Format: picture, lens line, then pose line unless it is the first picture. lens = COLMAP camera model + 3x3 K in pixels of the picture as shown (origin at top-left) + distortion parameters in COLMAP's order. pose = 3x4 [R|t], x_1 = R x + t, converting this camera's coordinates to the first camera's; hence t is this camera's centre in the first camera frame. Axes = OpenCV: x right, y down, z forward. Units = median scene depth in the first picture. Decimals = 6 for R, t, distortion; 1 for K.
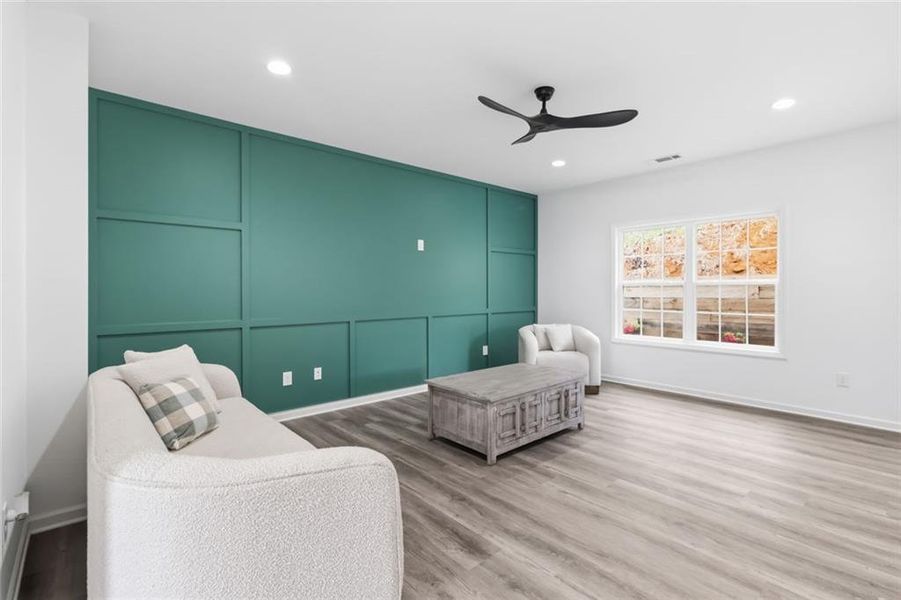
lens RADIAL K [[422.5, 0, 453.7], [0, 422.5, 286.5], [0, 0, 1]] dist [0.006566, -0.001902]
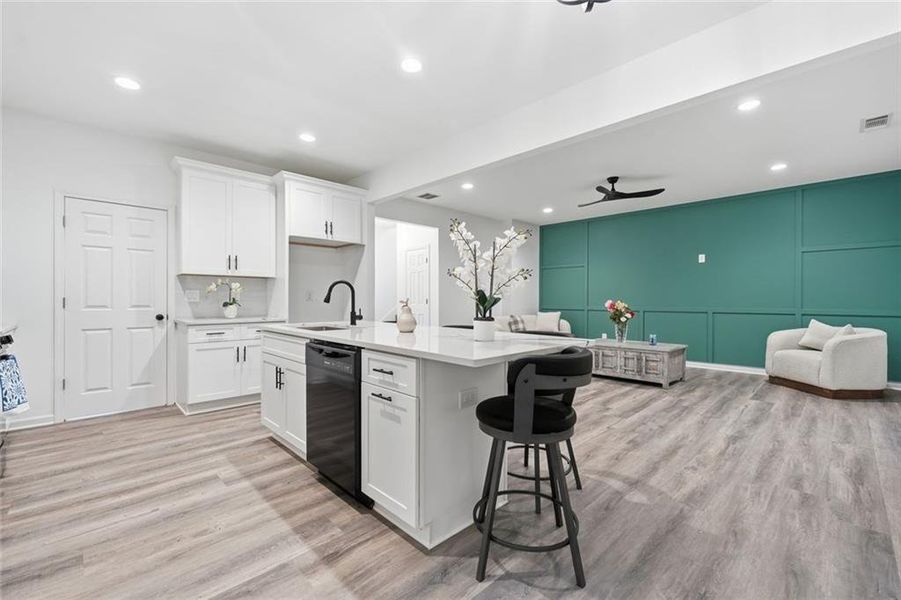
lens RADIAL K [[381.6, 0, 458.7], [0, 381.6, 302.4], [0, 0, 1]] dist [0.001389, -0.001062]
pose [[0.054815, 0.007527, -0.998468, 1.775774], [0.003147, 0.999965, 0.007711, 0.046686], [0.998492, -0.003565, 0.054790, 0.265734]]
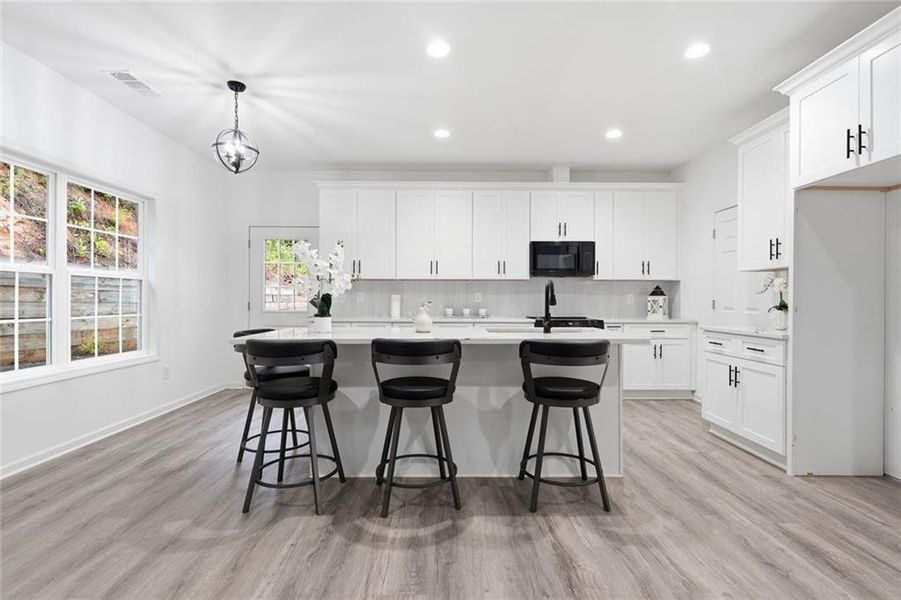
lens RADIAL K [[429.7, 0, 450.9], [0, 429.7, 299.1], [0, 0, 1]] dist [-0.003039, -0.000084]
pose [[-0.755266, -0.001927, 0.655416, 0.365333], [-0.006170, 0.999972, -0.004170, 0.045877], [-0.655389, -0.007193, -0.755257, 0.840710]]
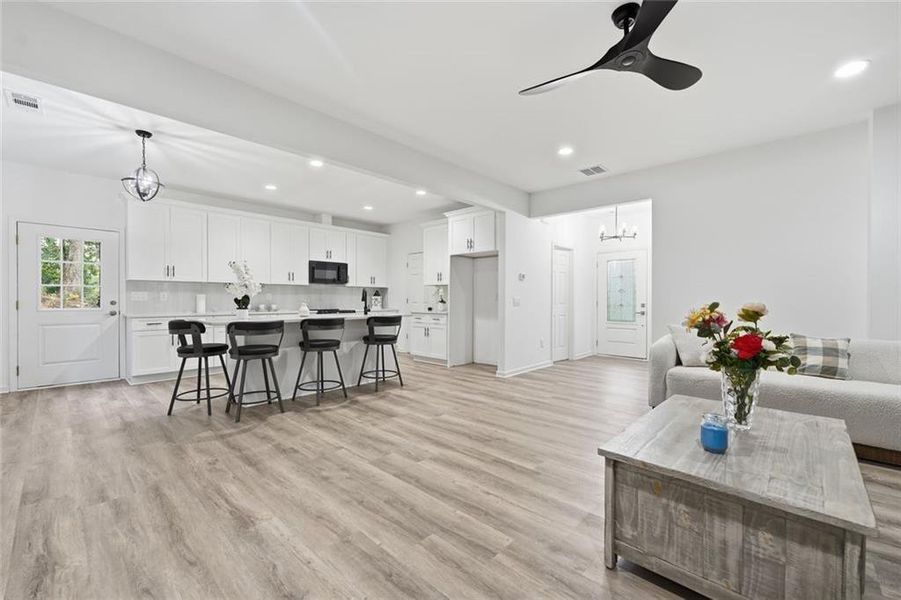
lens RADIAL K [[369.5, 0, 449.6], [0, 369.5, 304.1], [0, 0, 1]] dist [-0.001688, 0.000545]
pose [[-0.995683, -0.001641, -0.092803, 0.583542], [-0.002505, 0.999955, 0.009200, 0.051091], [0.092784, 0.009392, -0.995642, 1.621760]]
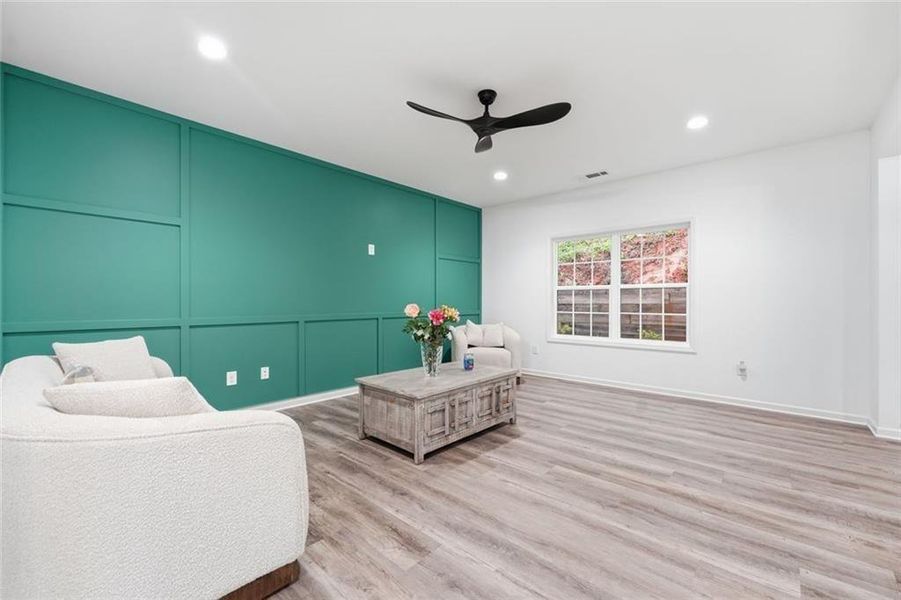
lens RADIAL K [[369.5, 0, 448.3], [0, 369.5, 302.2], [0, 0, 1]] dist [-0.001688, 0.000545]
pose [[0.994620, 0.001565, 0.103578, 0.026446], [-0.002025, 0.999989, 0.004335, 0.042998], [-0.103570, -0.004521, 0.994612, 0.108668]]
